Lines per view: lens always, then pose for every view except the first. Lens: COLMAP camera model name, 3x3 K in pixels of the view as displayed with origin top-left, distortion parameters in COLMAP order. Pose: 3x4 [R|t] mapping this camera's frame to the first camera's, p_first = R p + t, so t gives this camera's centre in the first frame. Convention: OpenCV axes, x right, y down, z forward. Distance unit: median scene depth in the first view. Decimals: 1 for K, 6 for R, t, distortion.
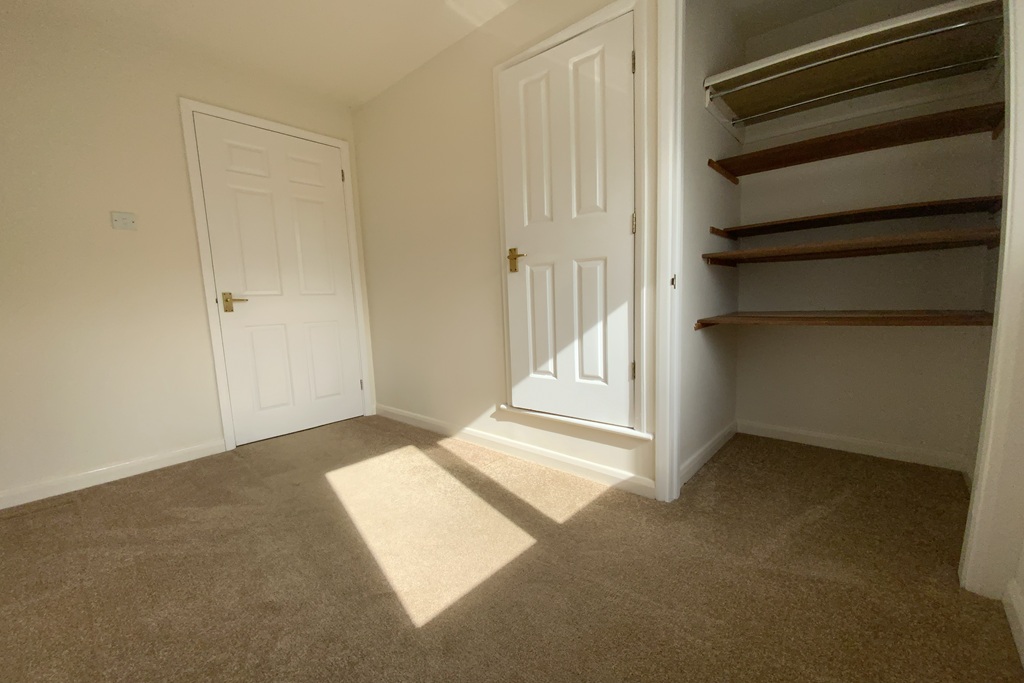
lens RADIAL K [[420.7, 0, 514.3], [0, 420.7, 362.7], [0, 0, 1]] dist [0.013206, -0.012651]
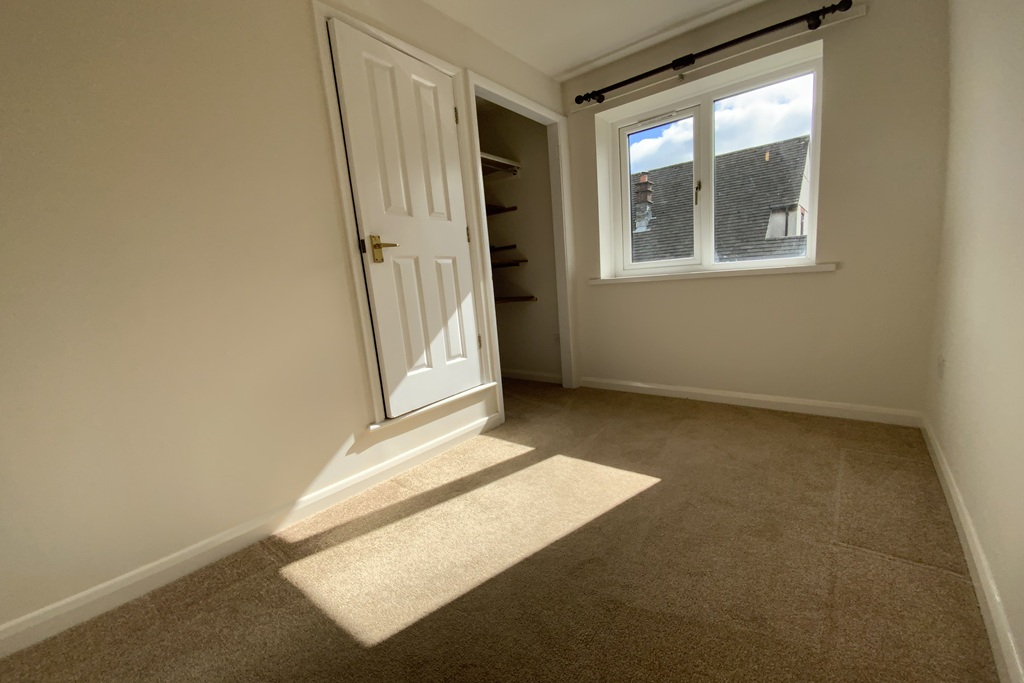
lens RADIAL K [[417.2, 0, 516.3], [0, 417.2, 366.1], [0, 0, 1]] dist [0.013419, -0.013272]
pose [[-0.070112, -0.155331, 0.985371, -0.959787], [0.234483, 0.957558, 0.167631, -0.093489], [-0.969589, 0.242805, -0.030714, 0.843357]]
